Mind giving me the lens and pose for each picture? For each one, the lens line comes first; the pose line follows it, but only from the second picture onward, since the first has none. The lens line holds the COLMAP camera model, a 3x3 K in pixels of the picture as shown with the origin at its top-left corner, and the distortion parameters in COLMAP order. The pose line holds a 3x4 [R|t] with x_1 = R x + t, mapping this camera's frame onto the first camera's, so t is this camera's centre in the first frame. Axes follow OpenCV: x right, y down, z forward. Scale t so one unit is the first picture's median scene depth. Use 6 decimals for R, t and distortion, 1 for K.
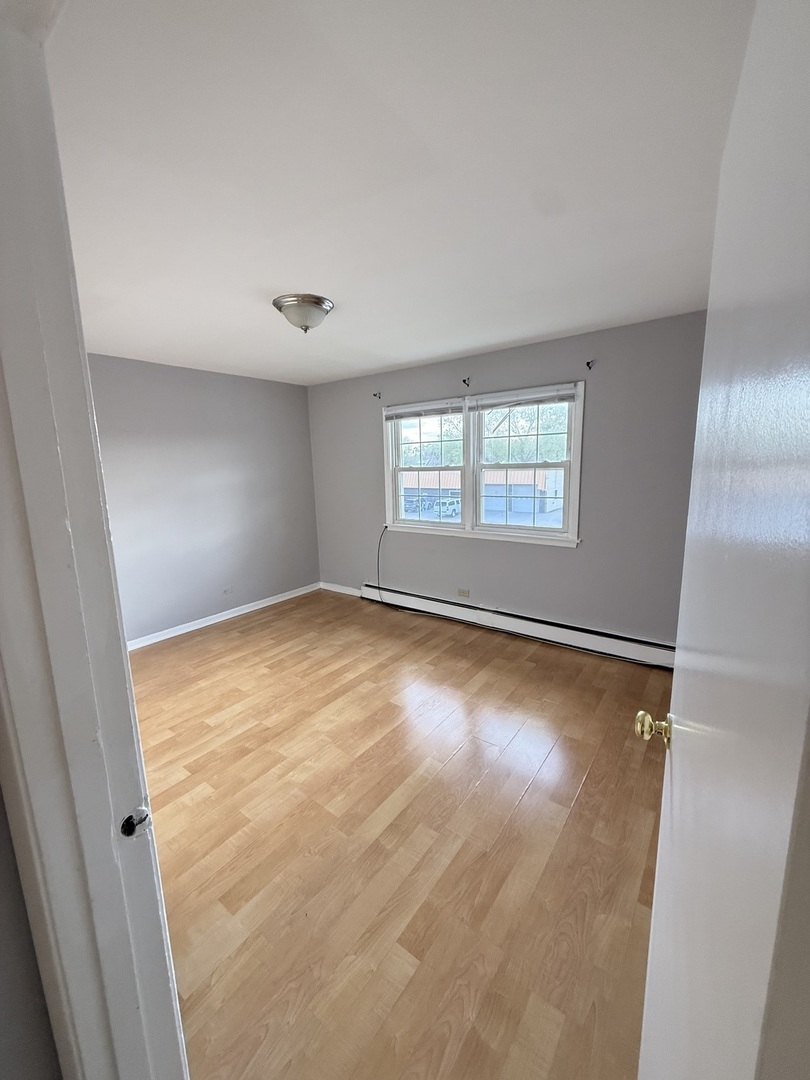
lens RADIAL K [[432.2, 0, 411.8], [0, 432.2, 524.9], [0, 0, 1]] dist [0.003164, -0.000458]
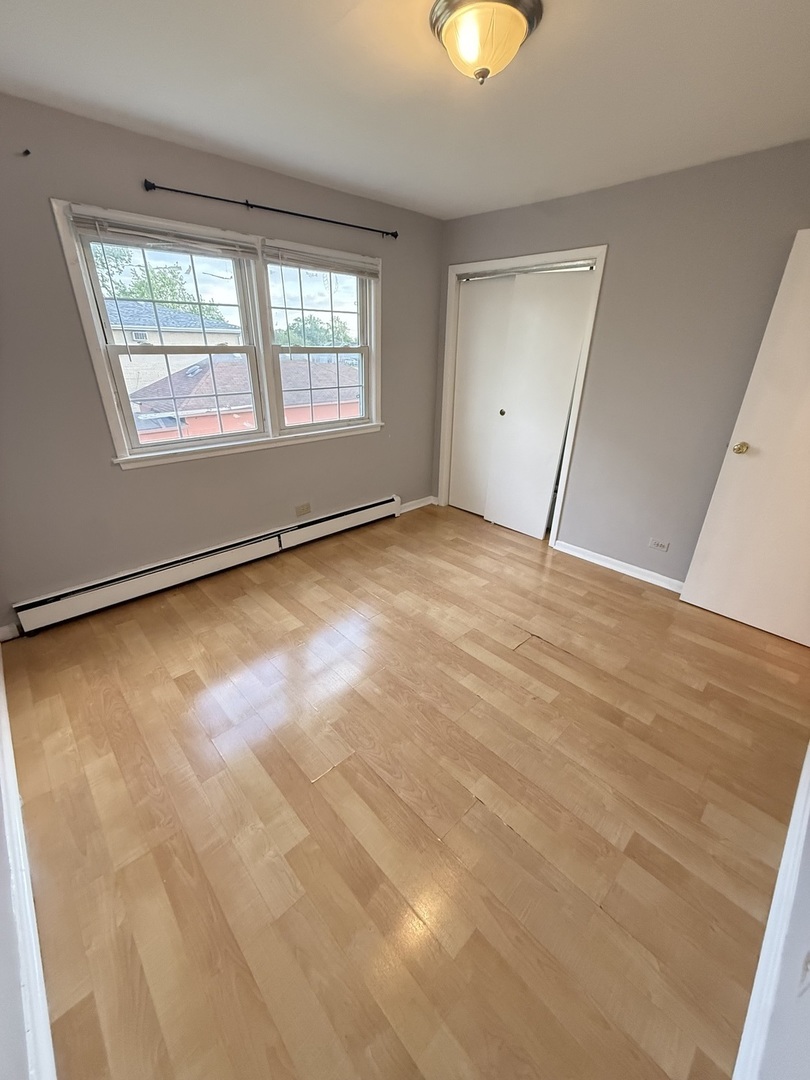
lens RADIAL K [[432.2, 0, 402.6], [0, 432.2, 536.2], [0, 0, 1]] dist [0.003164, -0.000458]
pose [[0.206615, -0.364603, 0.907951, -0.726415], [0.116897, 0.930526, 0.347068, -0.079273], [-0.971414, 0.034427, 0.234882, 0.747279]]
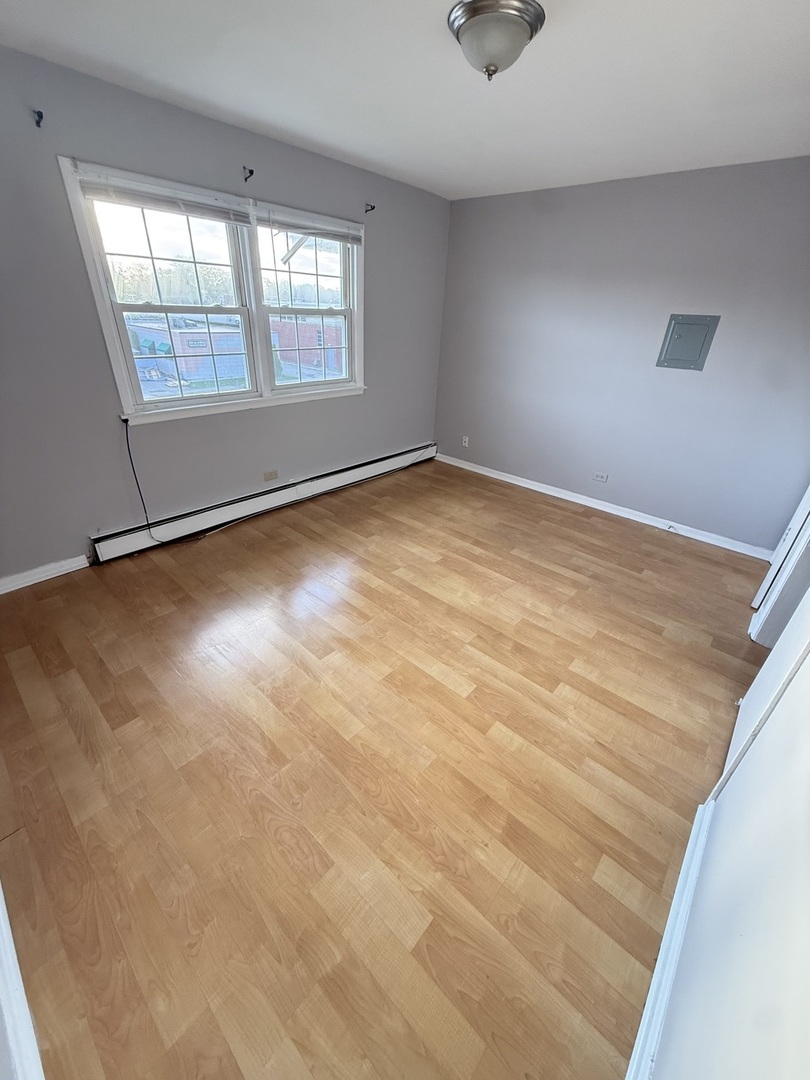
lens RADIAL K [[432.2, 0, 403.0], [0, 432.2, 528.2], [0, 0, 1]] dist [0.003164, -0.000458]
pose [[0.082214, -0.418568, 0.904457, -0.847288], [0.100299, 0.906396, 0.410348, -0.088776], [-0.991555, 0.056980, 0.116500, 0.832676]]
